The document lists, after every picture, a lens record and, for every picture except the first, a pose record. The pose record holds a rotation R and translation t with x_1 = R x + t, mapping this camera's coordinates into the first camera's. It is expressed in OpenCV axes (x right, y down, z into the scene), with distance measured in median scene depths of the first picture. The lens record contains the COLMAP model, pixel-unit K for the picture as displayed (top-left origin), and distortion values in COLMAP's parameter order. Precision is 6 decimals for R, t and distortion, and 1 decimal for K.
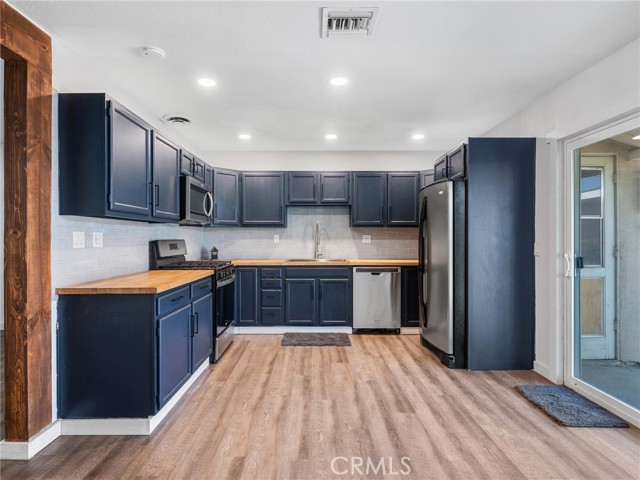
lens RADIAL K [[375.3, 0, 314.8], [0, 375.3, 238.4], [0, 0, 1]] dist [0.000063, 0.000678]
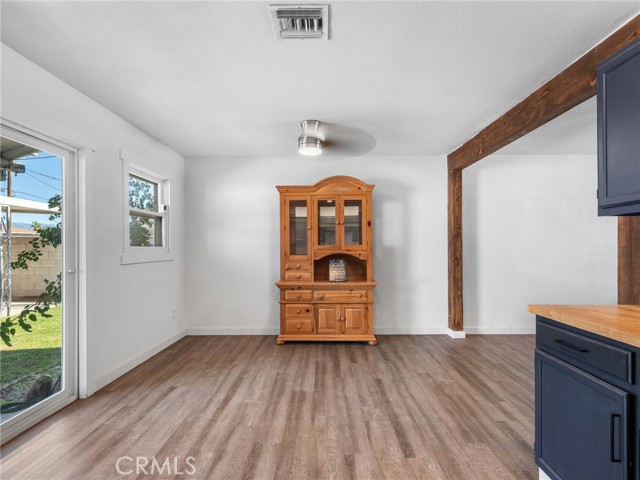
lens RADIAL K [[379.7, 0, 319.1], [0, 379.7, 243.6], [0, 0, 1]] dist [-0.004676, -0.000445]
pose [[-0.999822, 0.006615, 0.017647, 0.018583], [0.006596, 0.999978, -0.001168, -0.004740], [-0.017654, -0.001051, -0.999844, 1.245293]]
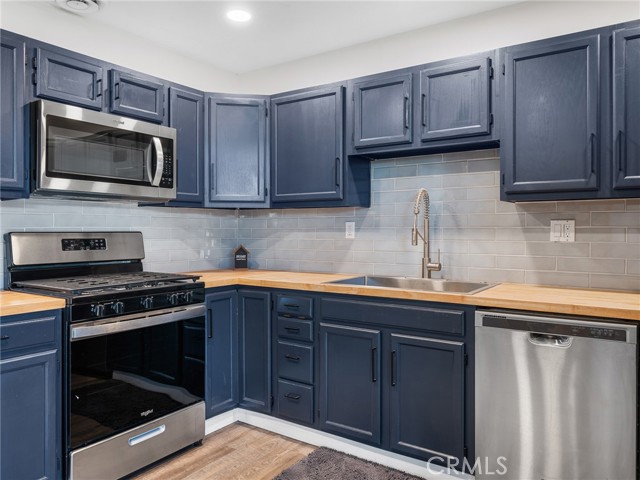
lens RADIAL K [[481.5, 0, 317.3], [0, 481.5, 231.9], [0, 0, 1]] dist [-0.006757, 0.006625]
pose [[0.823679, 0.002577, -0.567050, 0.301303], [-0.001557, 0.999996, 0.002283, 0.002043], [0.567054, -0.000998, 0.823680, 0.689836]]
